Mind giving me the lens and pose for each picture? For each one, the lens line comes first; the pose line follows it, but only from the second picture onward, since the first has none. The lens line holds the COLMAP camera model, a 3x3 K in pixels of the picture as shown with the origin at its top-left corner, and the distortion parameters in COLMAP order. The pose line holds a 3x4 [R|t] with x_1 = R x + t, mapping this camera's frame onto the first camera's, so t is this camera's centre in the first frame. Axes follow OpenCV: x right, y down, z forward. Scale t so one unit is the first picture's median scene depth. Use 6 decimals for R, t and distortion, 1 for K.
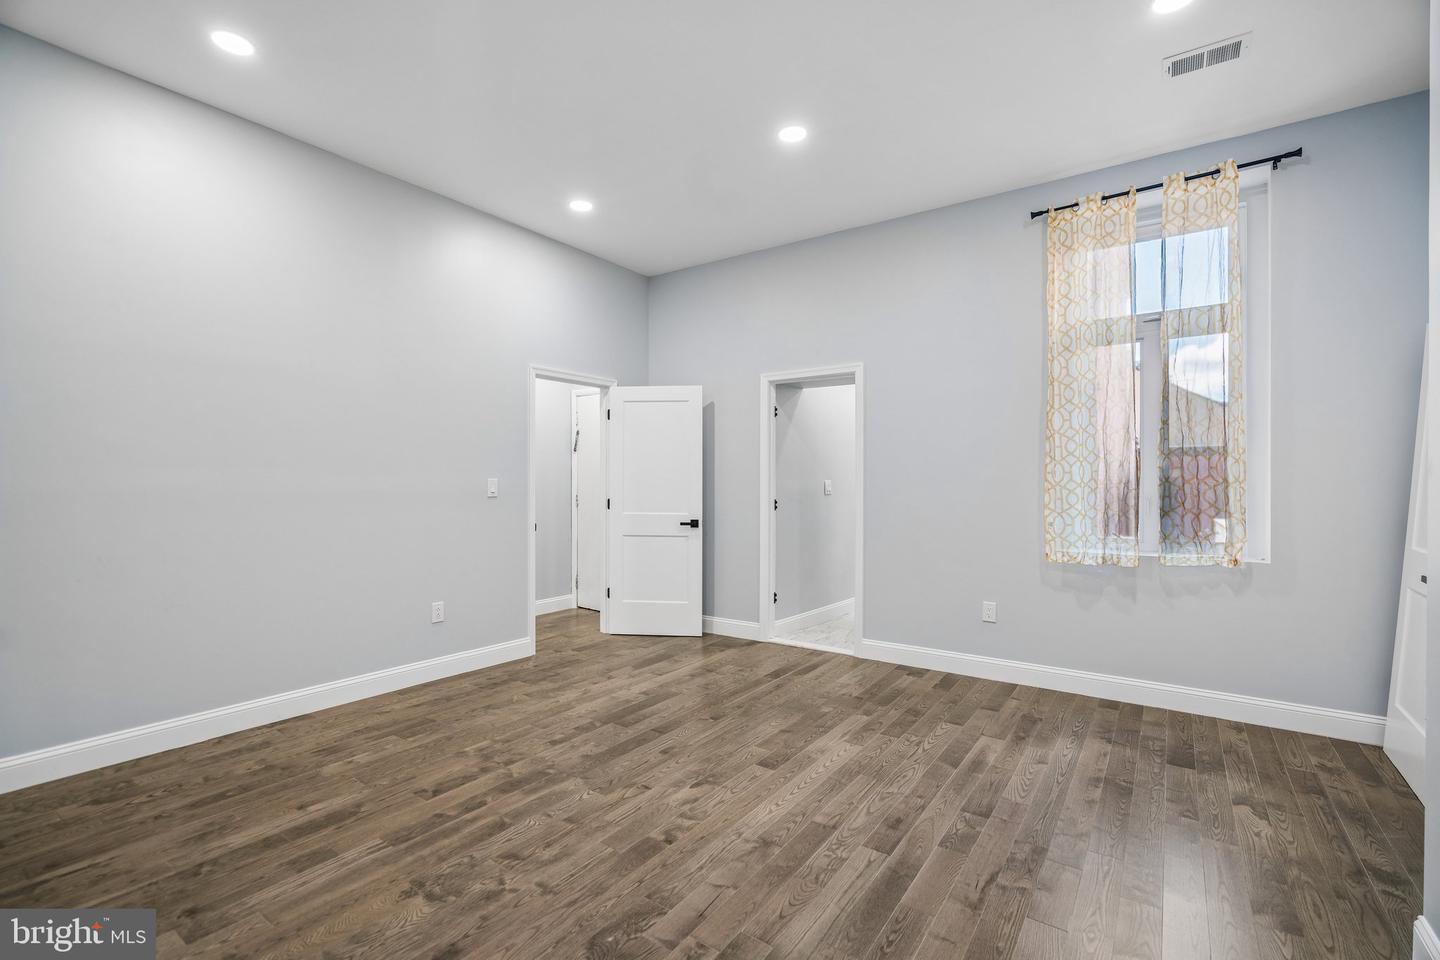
lens RADIAL K [[646.9, 0, 720.0], [0, 646.9, 480.0], [0, 0, 1]] dist [-0.001694, 0.000673]
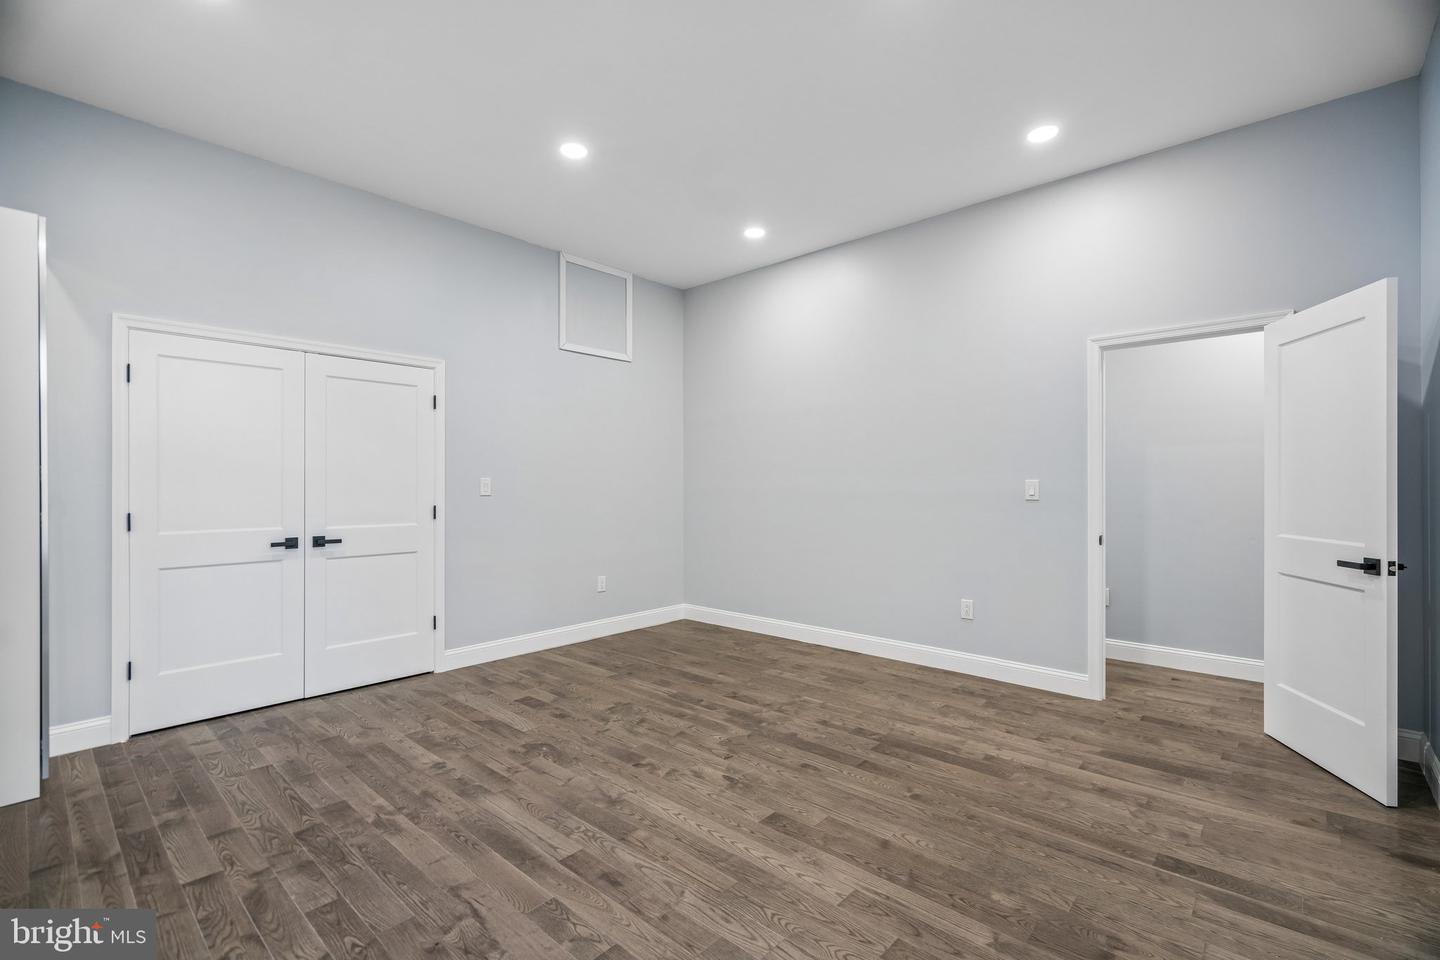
lens RADIAL K [[643.0, 0, 710.6], [0, 643.0, 491.8], [0, 0, 1]] dist [0.000719, 0.000490]
pose [[-0.132119, 0.004561, -0.991223, 0.900728], [0.005676, 0.999977, 0.003844, 0.013058], [0.991218, -0.005118, -0.132142, 1.024562]]
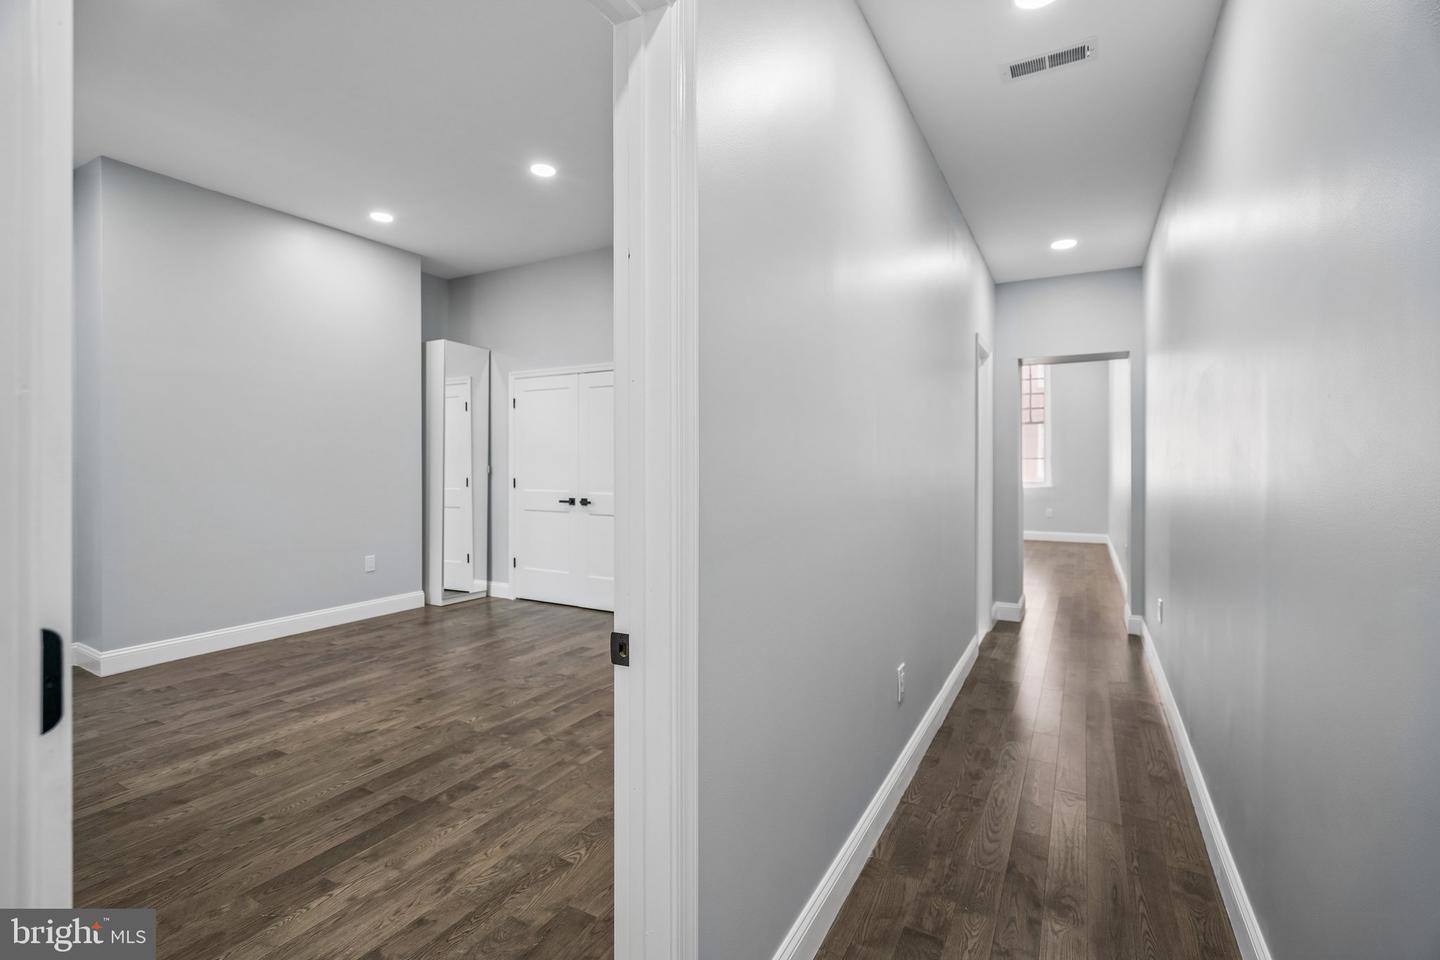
lens RADIAL K [[651.7, 0, 716.6], [0, 651.7, 464.2], [0, 0, 1]] dist [0.000401, 0.000363]
pose [[-0.995107, -0.002092, -0.098784, -0.483304], [-0.001769, 0.999993, -0.003360, 0.008395], [0.098790, -0.003169, -0.995103, 2.023625]]
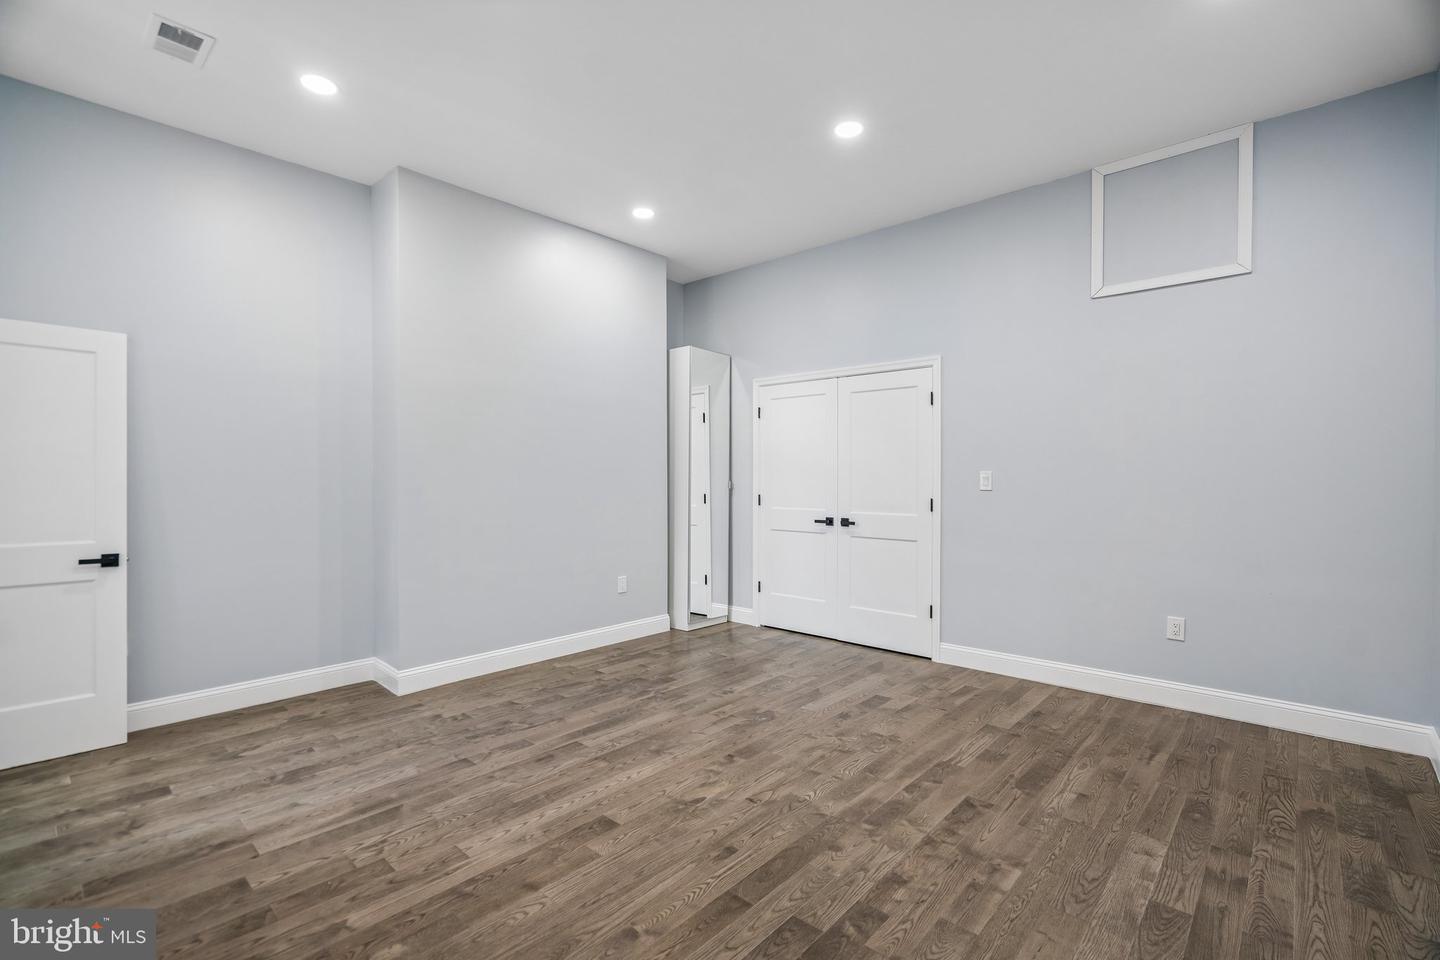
lens RADIAL K [[646.9, 0, 720.0], [0, 646.9, 480.0], [0, 0, 1]] dist [-0.001694, 0.000673]
pose [[-0.992281, -0.002282, 0.123985, -0.169883], [-0.002264, 0.999997, 0.000280, 0.003644], [-0.123986, -0.000003, -0.992284, 1.785685]]
